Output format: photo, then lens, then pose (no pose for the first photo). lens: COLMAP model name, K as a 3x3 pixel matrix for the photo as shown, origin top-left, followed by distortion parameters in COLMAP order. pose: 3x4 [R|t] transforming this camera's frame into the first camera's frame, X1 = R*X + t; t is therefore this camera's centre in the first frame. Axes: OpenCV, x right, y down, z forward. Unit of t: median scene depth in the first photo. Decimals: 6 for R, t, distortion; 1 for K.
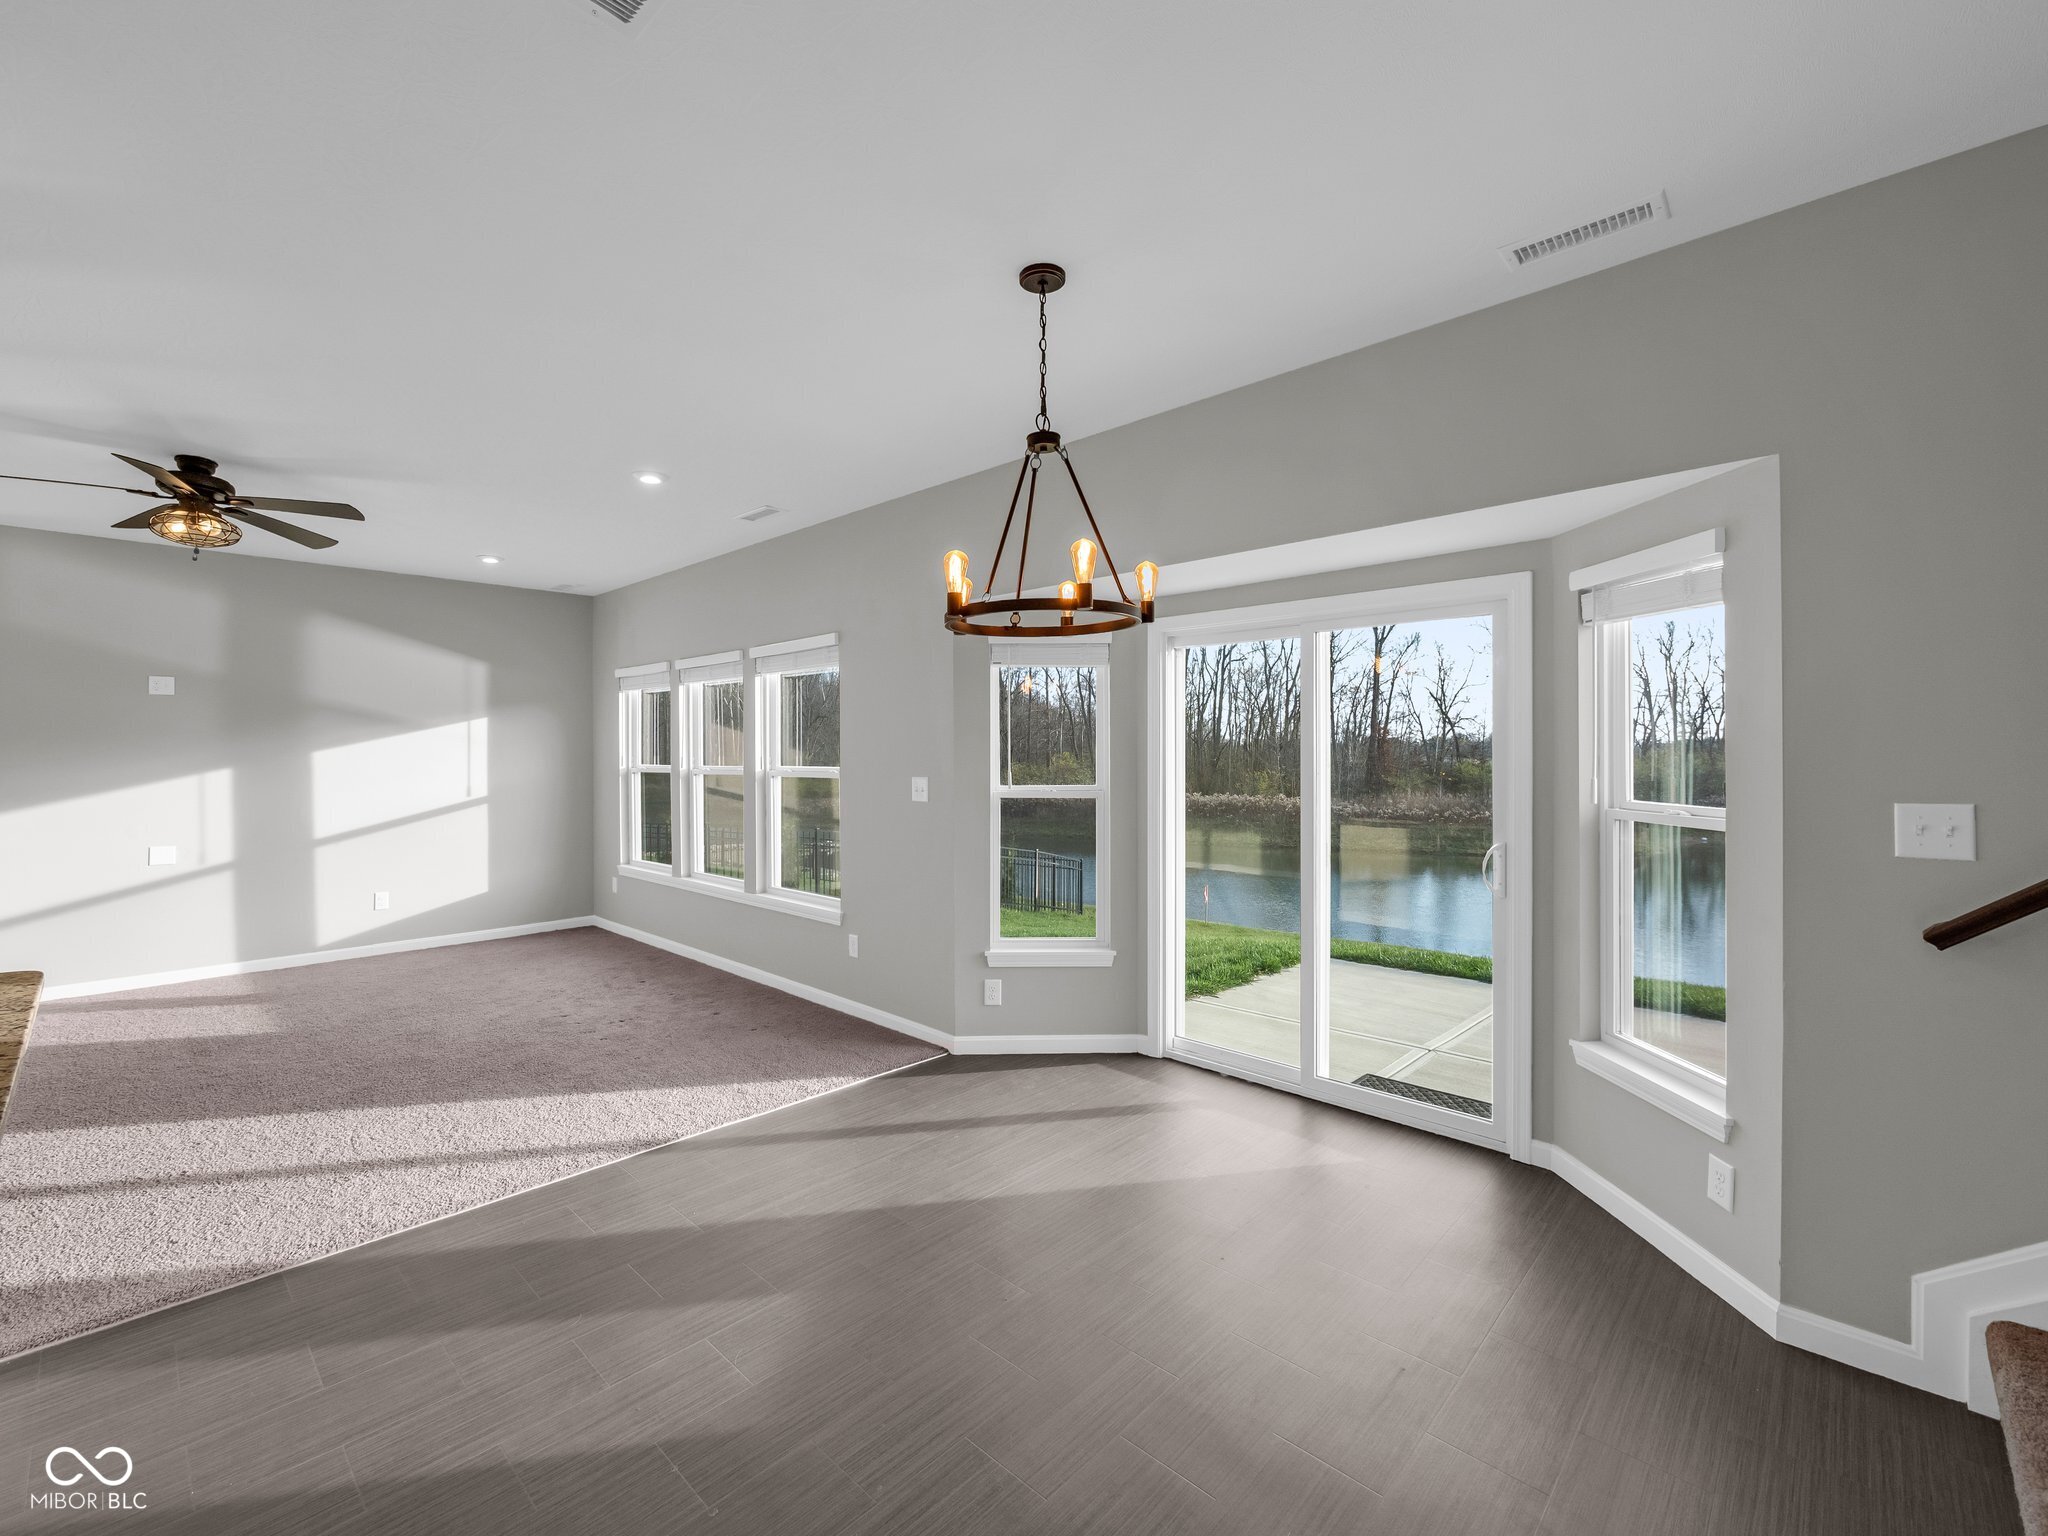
lens RADIAL K [[914.5, 0, 977.7], [0, 914.5, 767.2], [0, 0, 1]] dist [-0.008034, -0.000088]
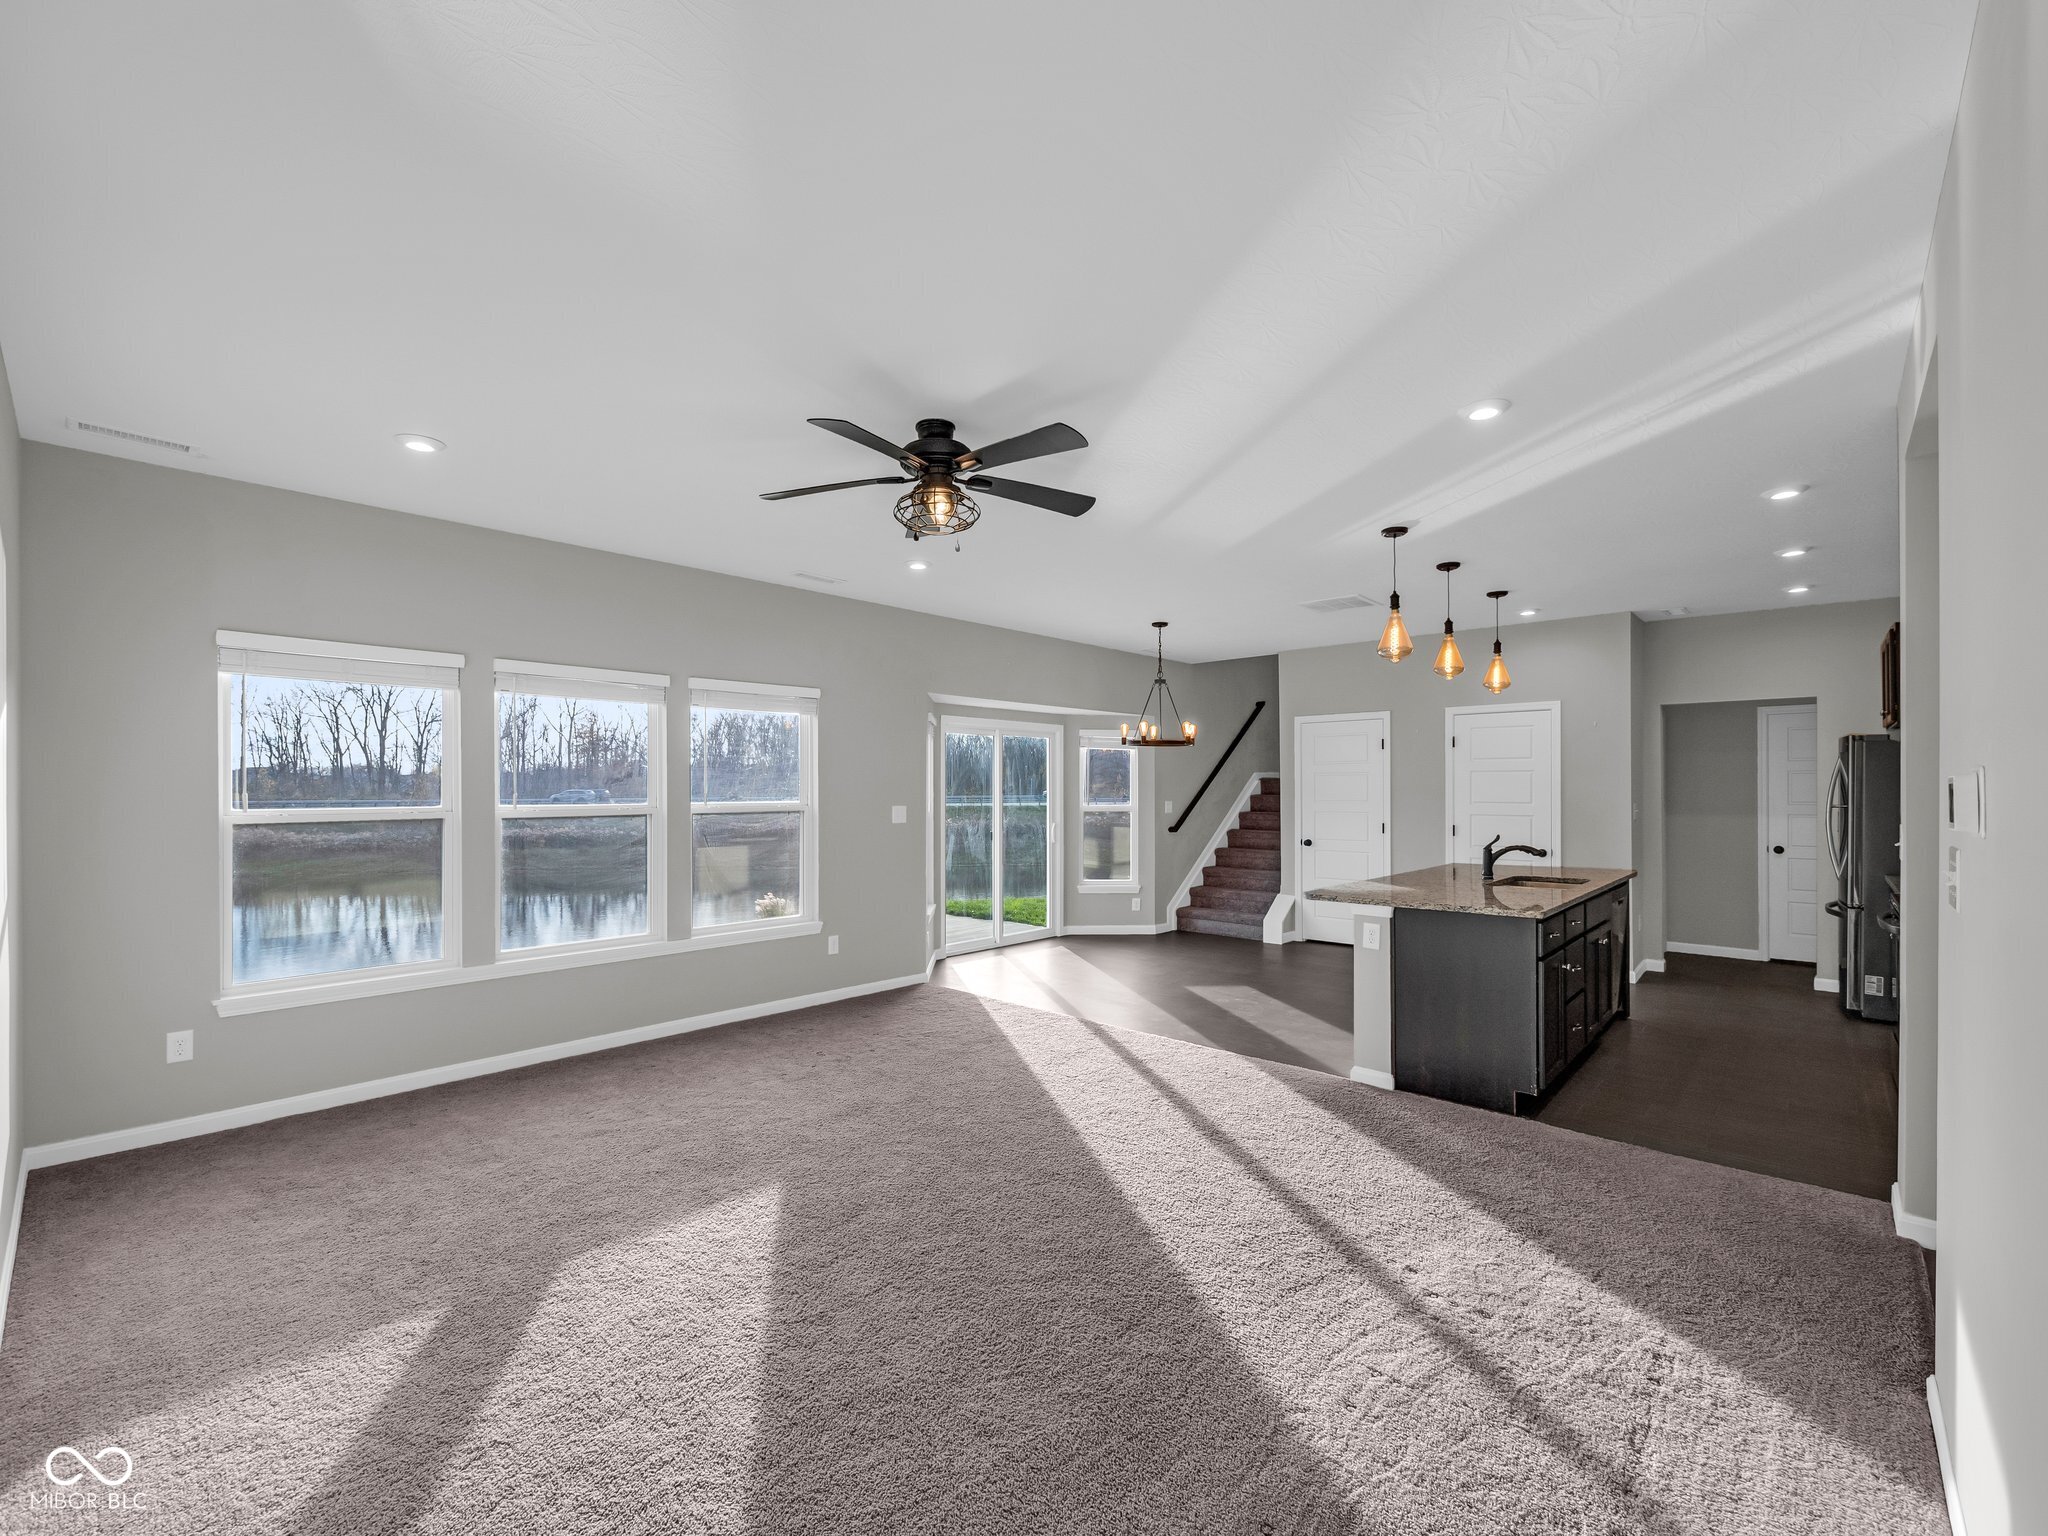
lens RADIAL K [[862.4, 0, 1024.3], [0, 862.4, 781.5], [0, 0, 1]] dist [-0.004712, 0.000483]
pose [[-0.053684, 0.002821, 0.998554, -1.050890], [0.007625, 0.999968, -0.002416, -0.017159], [-0.998529, 0.007484, -0.053703, 0.641845]]
